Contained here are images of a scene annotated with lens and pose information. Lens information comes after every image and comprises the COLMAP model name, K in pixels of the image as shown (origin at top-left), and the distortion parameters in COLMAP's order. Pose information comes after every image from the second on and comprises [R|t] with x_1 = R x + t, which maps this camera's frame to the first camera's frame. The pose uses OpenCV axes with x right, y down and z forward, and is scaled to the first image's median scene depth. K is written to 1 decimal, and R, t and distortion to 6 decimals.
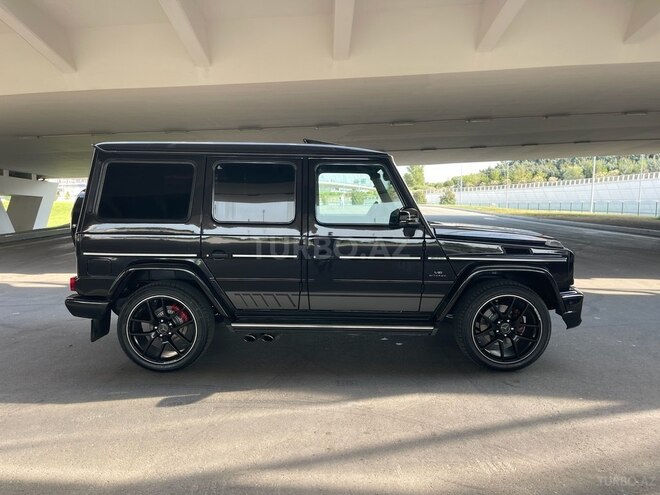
lens RADIAL K [[511.4, 0, 330.0], [0, 511.4, 247.5], [0, 0, 1]] dist [-0.050683, -0.002092]
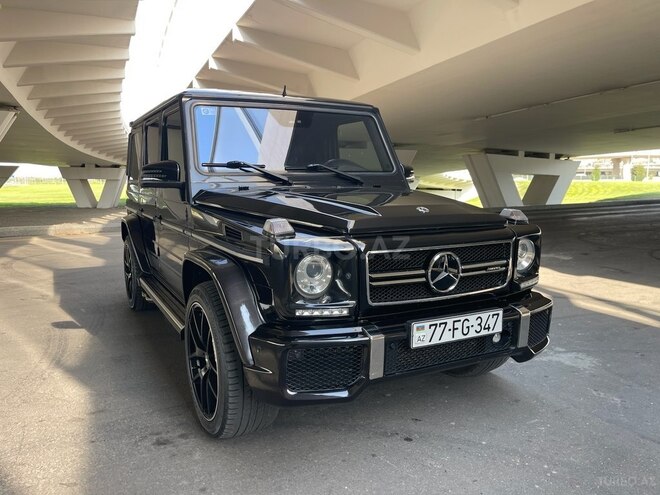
lens RADIAL K [[501.8, 0, 330.0], [0, 501.8, 247.5], [0, 0, 1]] dist [0.083841, -0.111191]
pose [[0.456485, 0.109767, -0.882934, 0.908902], [-0.080476, 0.993387, 0.081892, -0.031519], [0.886084, 0.033673, 0.462300, 0.844562]]
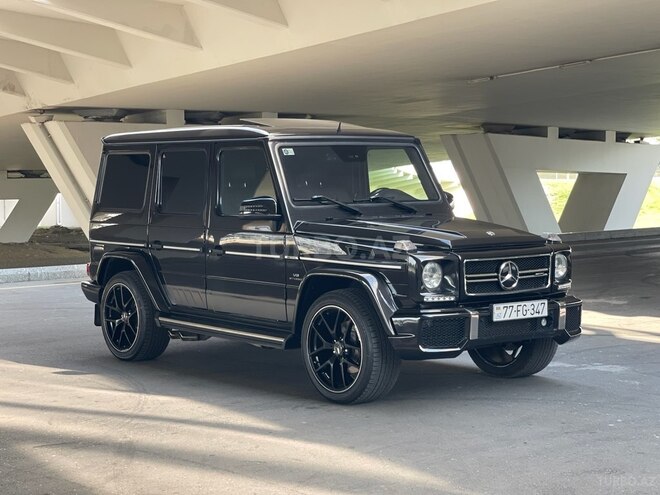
lens RADIAL K [[1253.9, 0, 330.0], [0, 1253.9, 247.5], [0, 0, 1]] dist [0.210246, 0.090796]
pose [[0.609704, 0.030042, -0.792059, 1.868457], [-0.059628, 0.998188, -0.008039, 0.016818], [0.790383, 0.052130, 0.610391, -0.208332]]
